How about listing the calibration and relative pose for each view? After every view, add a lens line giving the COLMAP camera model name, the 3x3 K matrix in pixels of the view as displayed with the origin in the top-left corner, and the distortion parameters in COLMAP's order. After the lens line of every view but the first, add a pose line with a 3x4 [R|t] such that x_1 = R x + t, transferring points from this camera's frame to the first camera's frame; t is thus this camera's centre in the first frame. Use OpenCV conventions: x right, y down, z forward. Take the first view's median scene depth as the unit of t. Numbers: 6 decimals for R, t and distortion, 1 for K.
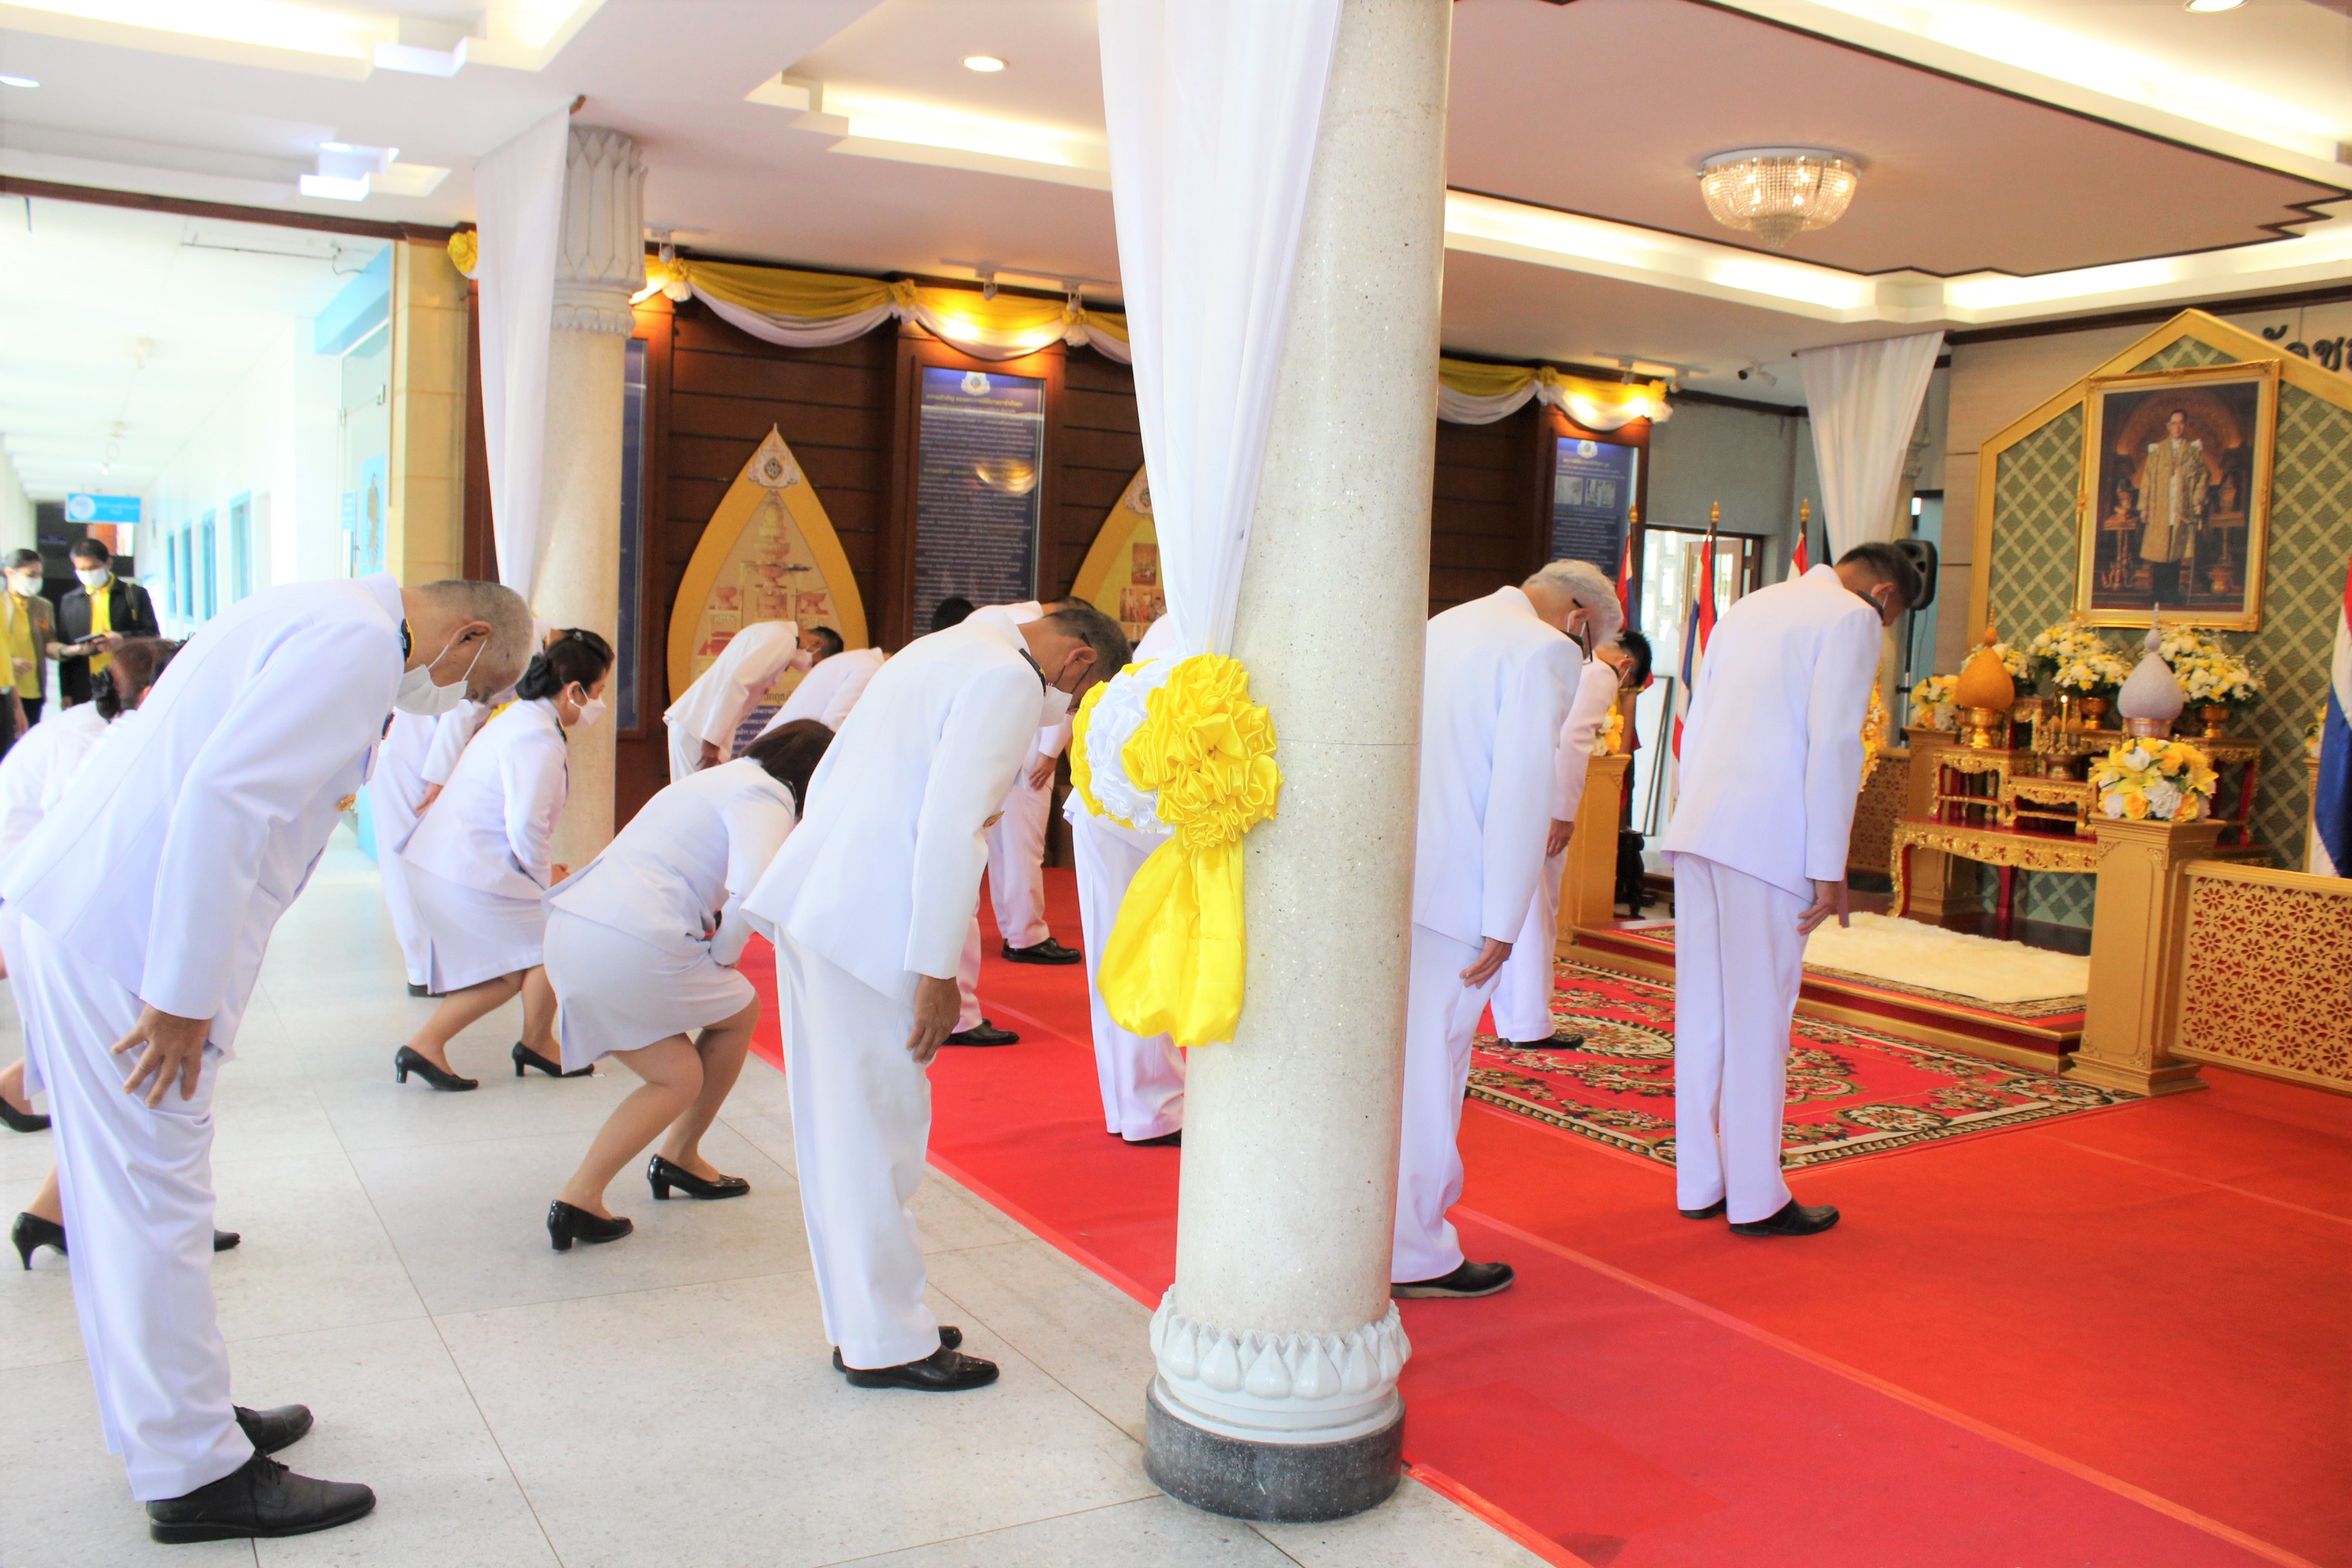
lens RADIAL K [[1940.6, 0, 1173.8], [0, 1940.6, 800.6], [0, 0, 1]] dist [-0.161813, 0.138936]
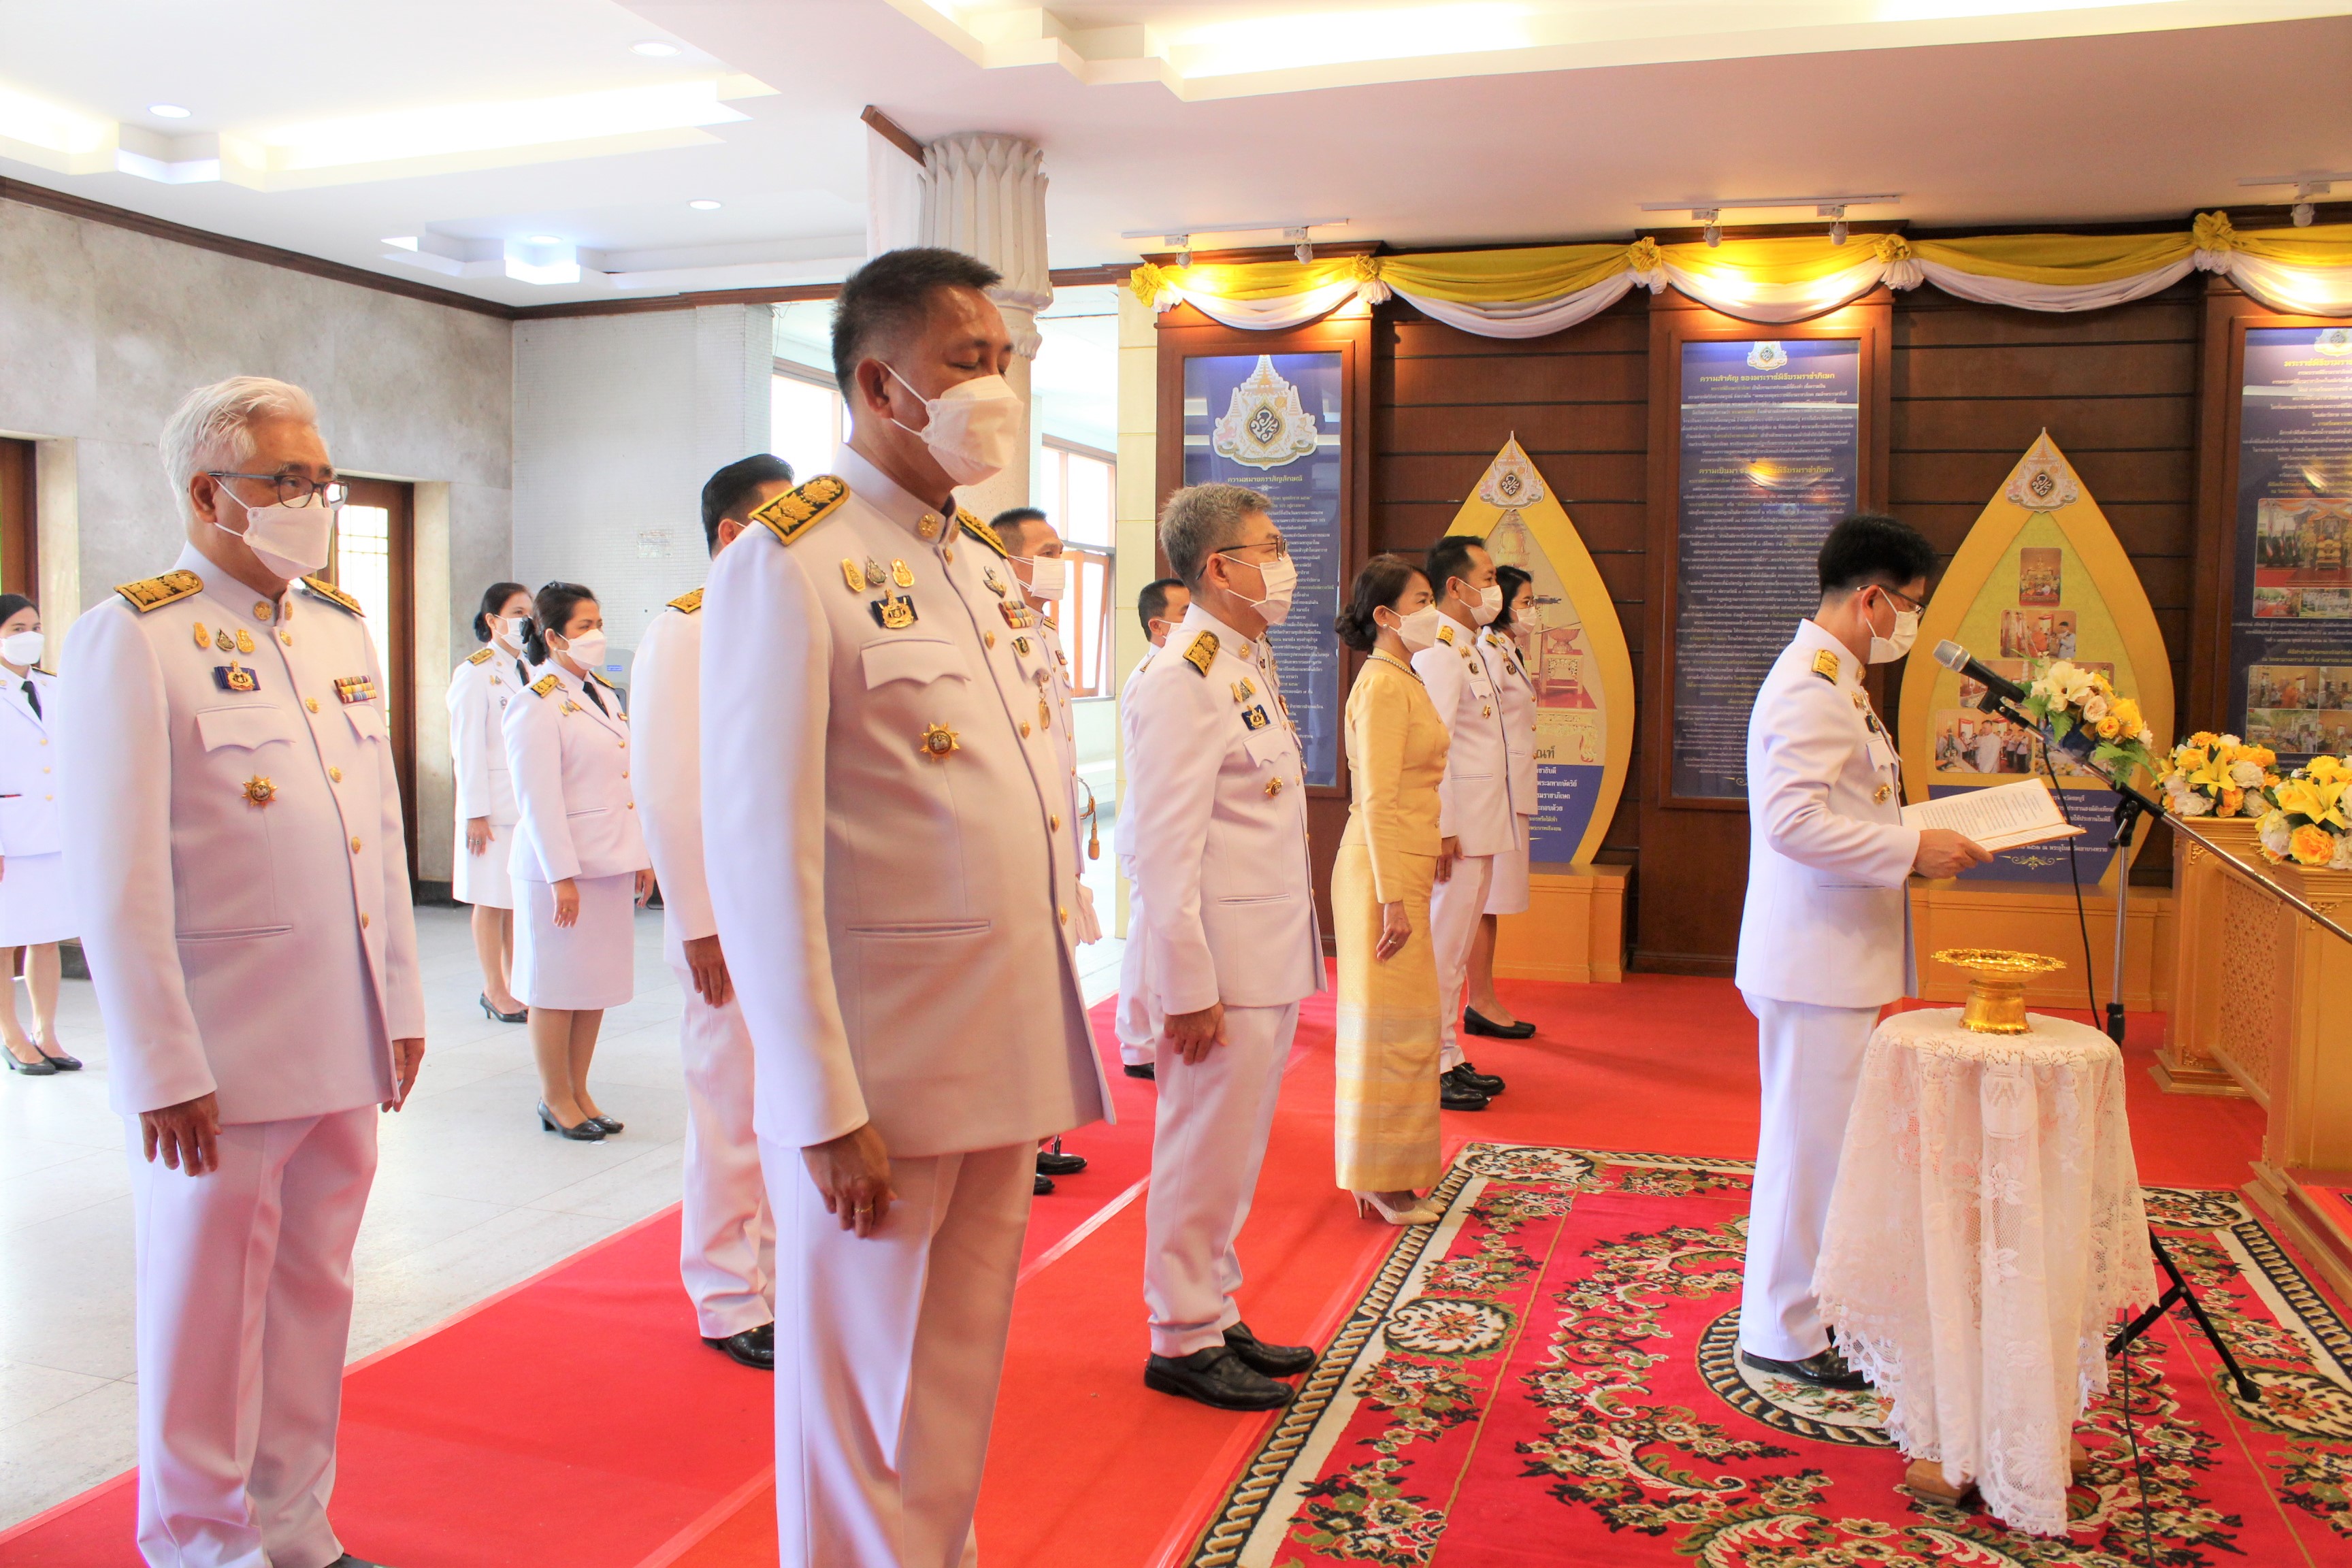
lens RADIAL K [[1940.6, 0, 1163.2], [0, 1940.6, 792.0], [0, 0, 1]] dist [-0.161813, 0.138936]
pose [[0.660741, 0.023671, -0.750241, 0.366696], [-0.051542, 0.998574, -0.013887, -0.018836], [0.748842, 0.047845, 0.661019, 0.362197]]
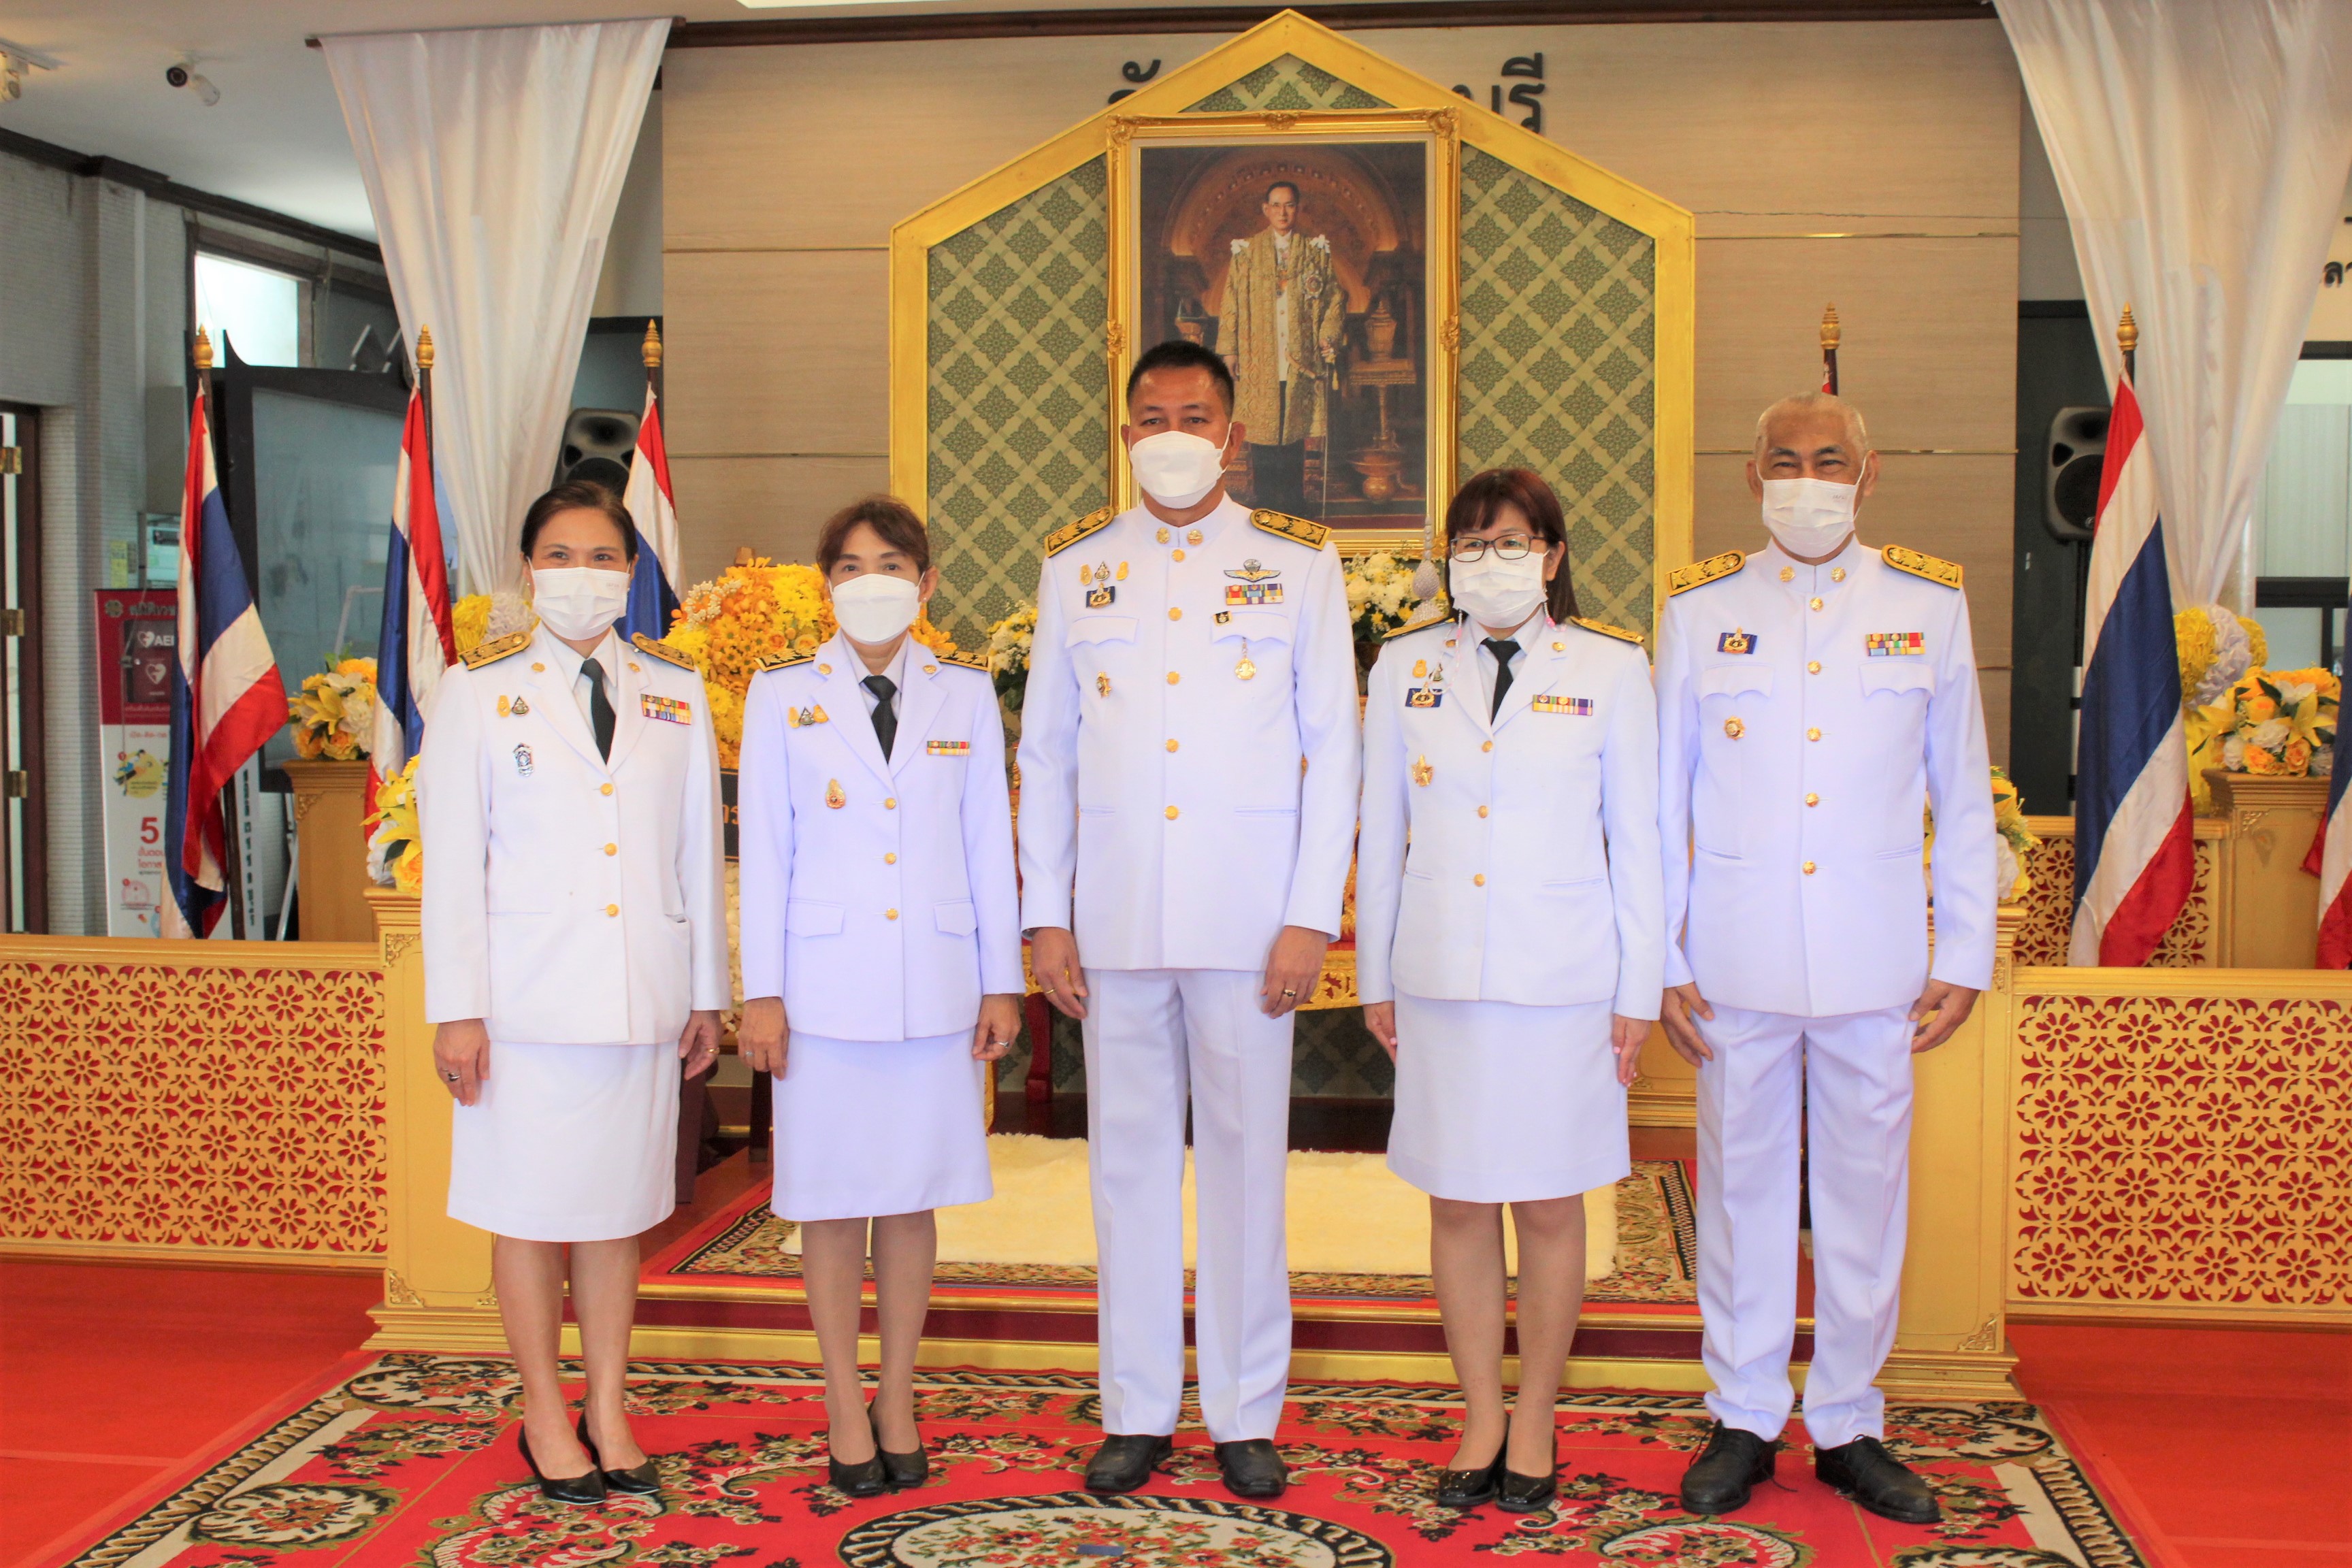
lens RADIAL K [[3042.2, 0, 1178.8], [0, 3042.2, 783.5], [0, 0, 1]] dist [-0.057937, 0.000000]
pose [[0.627895, -0.077068, 0.774473, -0.208160], [0.092843, 0.995397, 0.023781, -0.045444], [-0.772741, 0.056973, 0.632160, 0.407017]]
